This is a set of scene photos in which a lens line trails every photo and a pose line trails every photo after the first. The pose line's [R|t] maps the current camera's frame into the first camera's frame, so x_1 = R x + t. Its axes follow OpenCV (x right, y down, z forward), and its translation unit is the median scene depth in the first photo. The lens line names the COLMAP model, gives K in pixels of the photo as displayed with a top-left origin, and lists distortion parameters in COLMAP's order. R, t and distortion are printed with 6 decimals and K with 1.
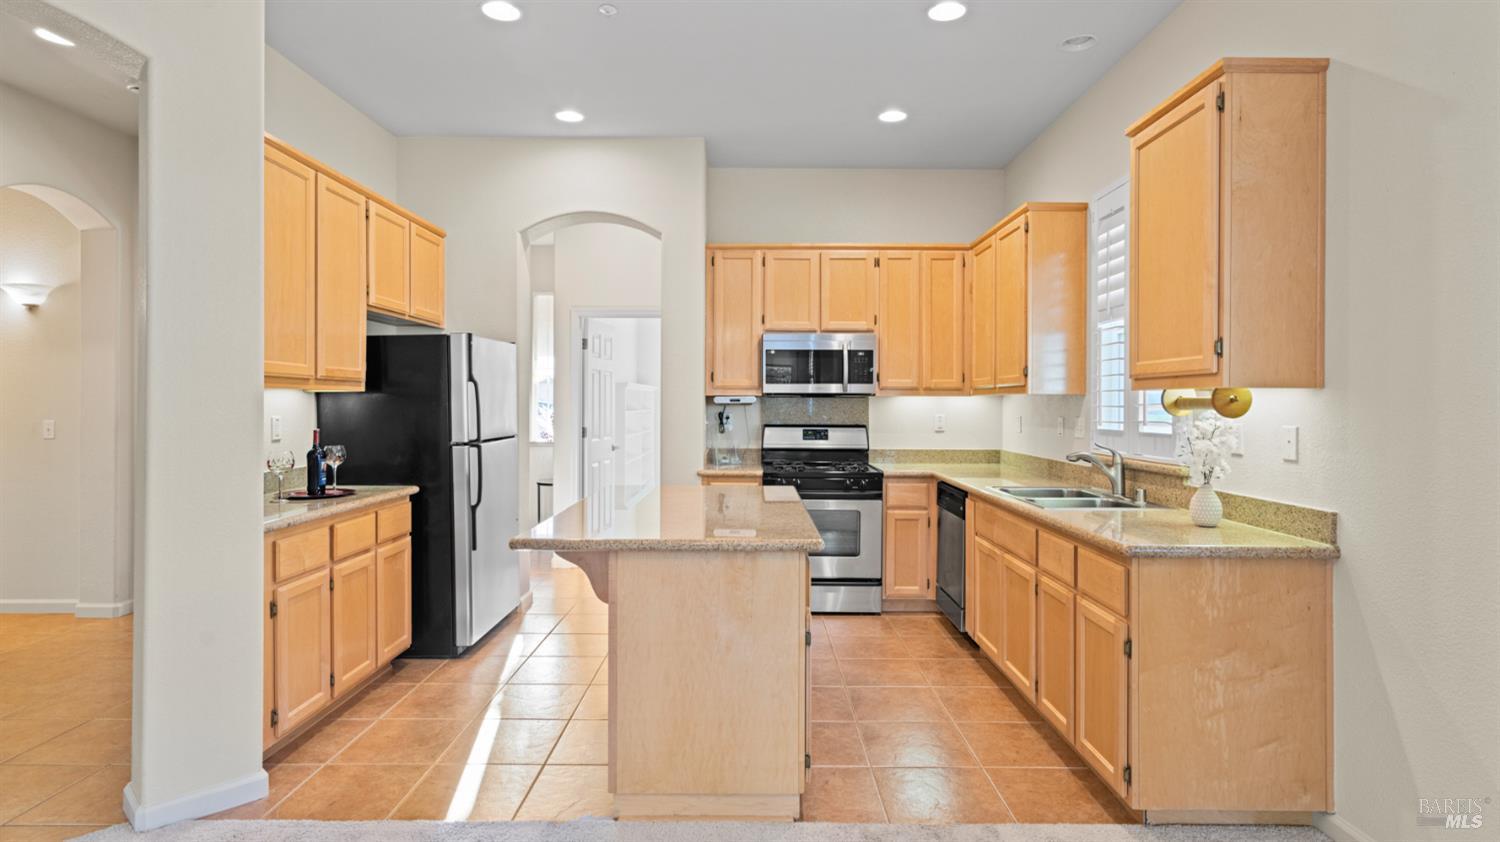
lens RADIAL K [[802.4, 0, 748.5], [0, 802.4, 414.3], [0, 0, 1]] dist [-0.004604, -0.000523]
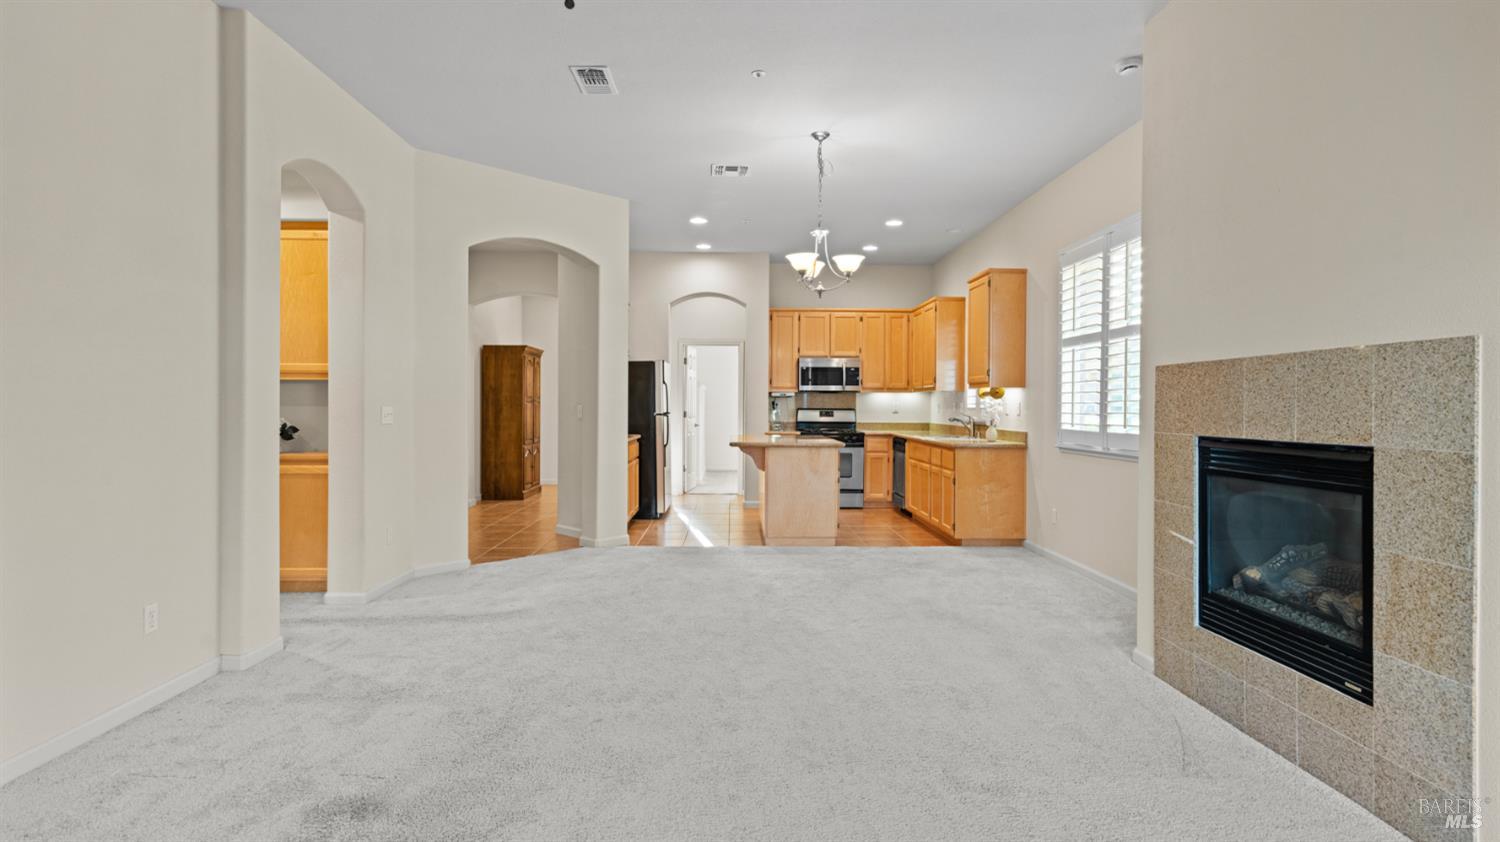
lens RADIAL K [[802.4, 0, 751.1], [0, 802.4, 419.8], [0, 0, 1]] dist [-0.004604, -0.000523]
pose [[0.999479, 0.001158, 0.032254, -0.157128], [-0.001325, 0.999986, 0.005175, 0.032418], [-0.032247, -0.005215, 0.999466, -0.863906]]
